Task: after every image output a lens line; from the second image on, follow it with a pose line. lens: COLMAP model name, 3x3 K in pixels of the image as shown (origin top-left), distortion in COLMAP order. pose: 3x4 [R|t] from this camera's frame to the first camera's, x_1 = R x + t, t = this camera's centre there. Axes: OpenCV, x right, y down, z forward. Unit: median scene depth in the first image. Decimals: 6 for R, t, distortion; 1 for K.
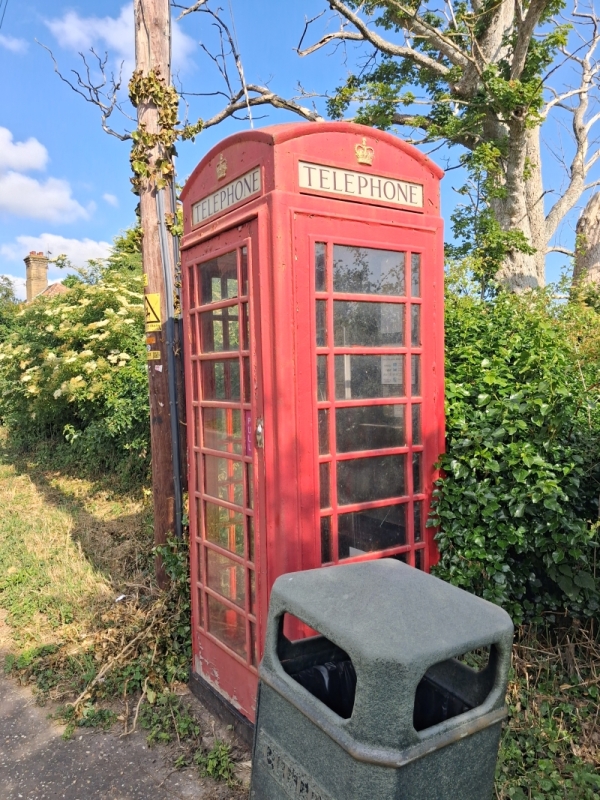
lens RADIAL K [[630.0, 0, 286.5], [0, 630.0, 407.0], [0, 0, 1]] dist [-0.001308, -0.005617]
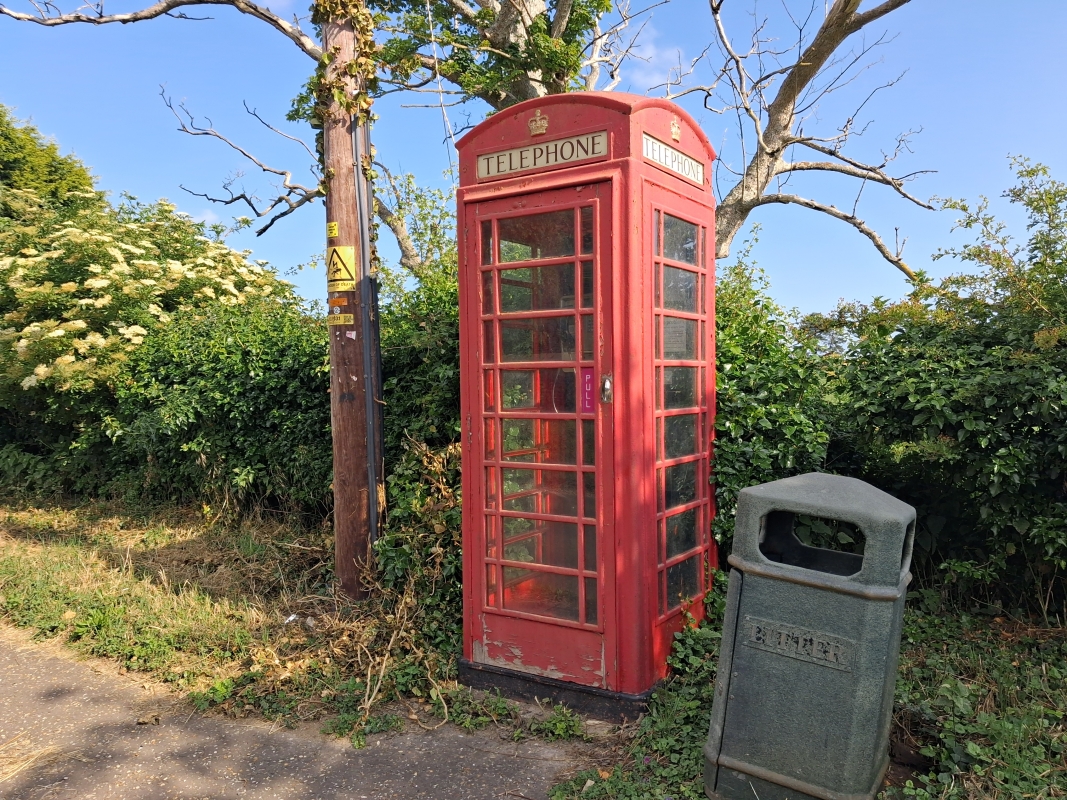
lens RADIAL K [[840.3, 0, 533.5], [0, 840.3, 400.0], [0, 0, 1]] dist [-0.001308, -0.005617]
pose [[0.911161, 0.002469, 0.412044, -0.447434], [0.010861, 0.999491, -0.030006, 0.062483], [-0.411908, 0.031816, 0.910670, -0.123961]]
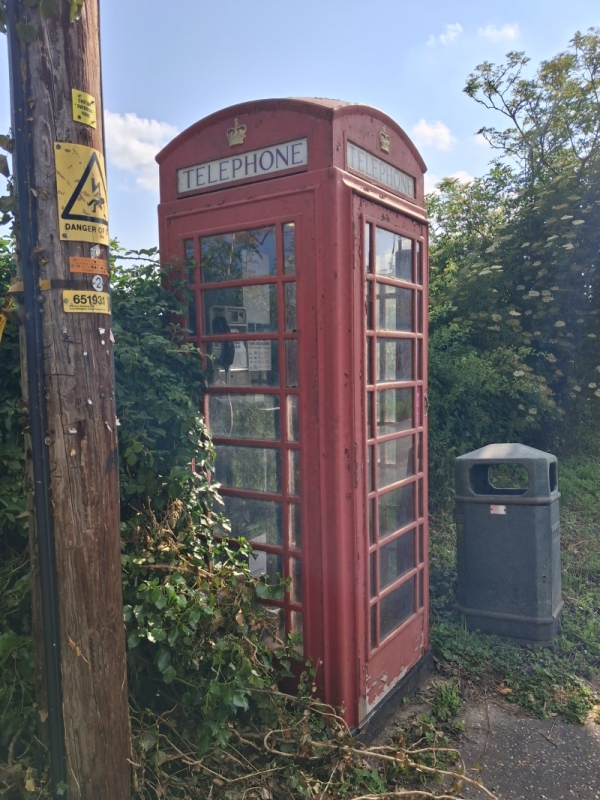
lens RADIAL K [[630.0, 0, 286.5], [0, 630.0, 407.0], [0, 0, 1]] dist [-0.001308, -0.005617]
pose [[-0.400297, -0.042283, 0.915410, -0.650669], [0.067656, 0.994845, 0.075538, -0.038052], [-0.913885, 0.092170, -0.395373, 1.072844]]
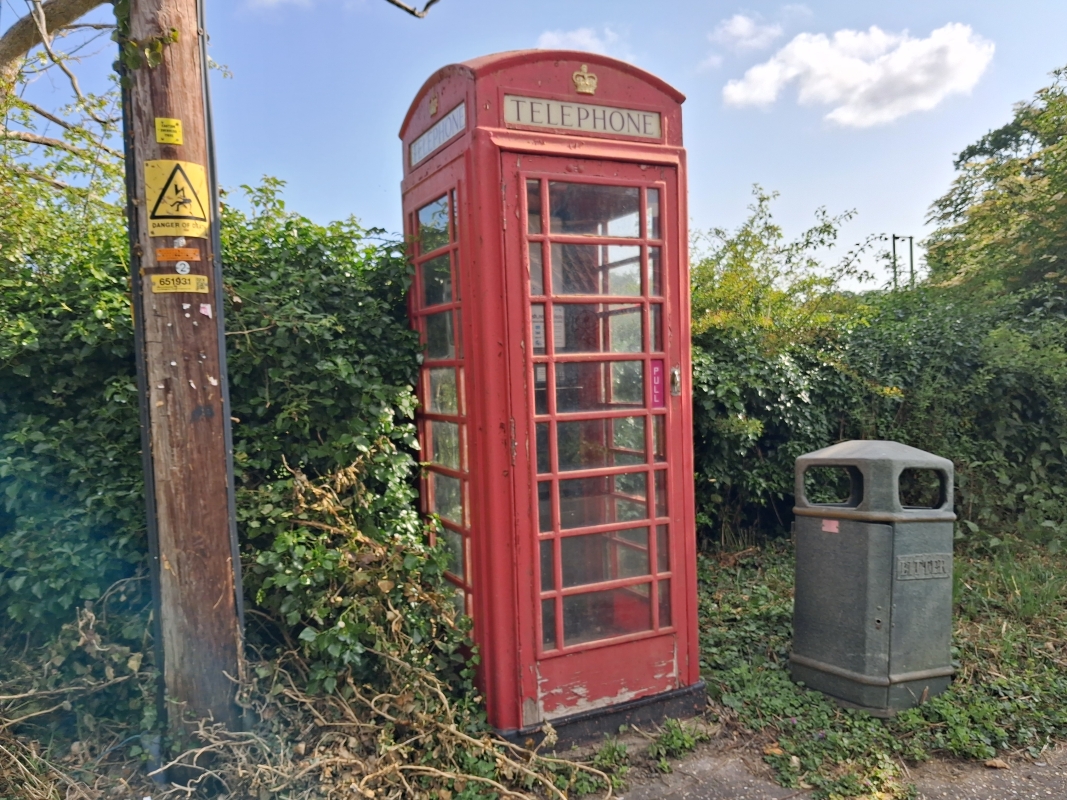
lens RADIAL K [[853.8, 0, 566.0], [0, 853.8, 407.9], [0, 0, 1]] dist [-0.008181, -0.002786]
pose [[0.096196, -0.030513, 0.994895, -0.879175], [0.076868, 0.996773, 0.023139, 0.024793], [-0.992390, 0.074249, 0.098231, 0.650315]]
